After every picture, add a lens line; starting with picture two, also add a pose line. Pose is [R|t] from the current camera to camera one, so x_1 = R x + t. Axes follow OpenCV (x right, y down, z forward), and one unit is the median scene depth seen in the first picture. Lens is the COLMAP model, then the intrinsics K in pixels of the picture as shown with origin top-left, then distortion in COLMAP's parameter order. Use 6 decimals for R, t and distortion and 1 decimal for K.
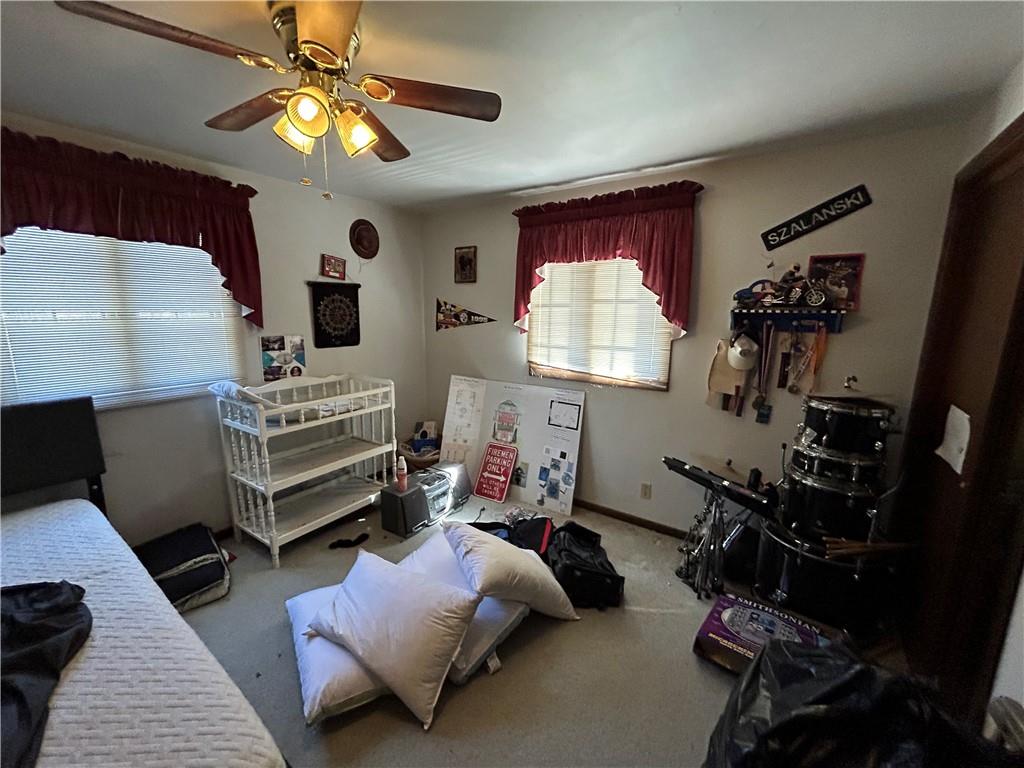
lens RADIAL K [[409.7, 0, 508.0], [0, 409.7, 383.8], [0, 0, 1]] dist [0.001785, 0.001047]
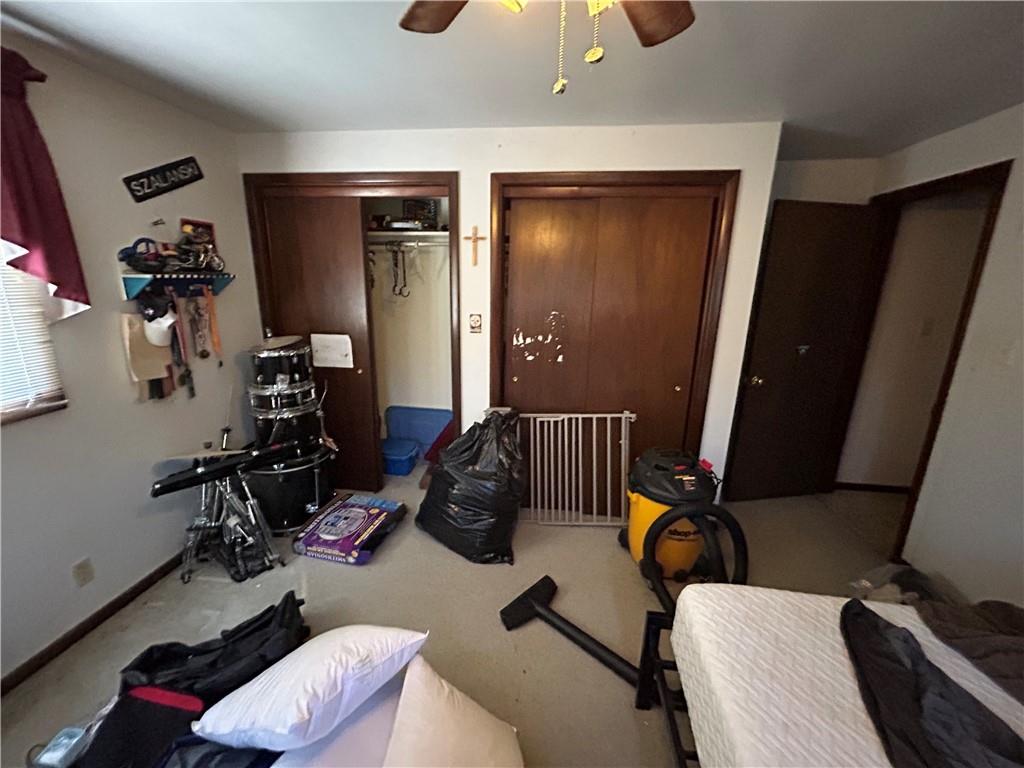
lens RADIAL K [[409.7, 0, 508.2], [0, 409.7, 381.7], [0, 0, 1]] dist [0.001785, 0.001047]
pose [[-0.465405, -0.242629, 0.851193, -0.547979], [0.135536, 0.930815, 0.339432, -0.170226], [-0.874659, 0.273341, -0.400321, 0.797839]]
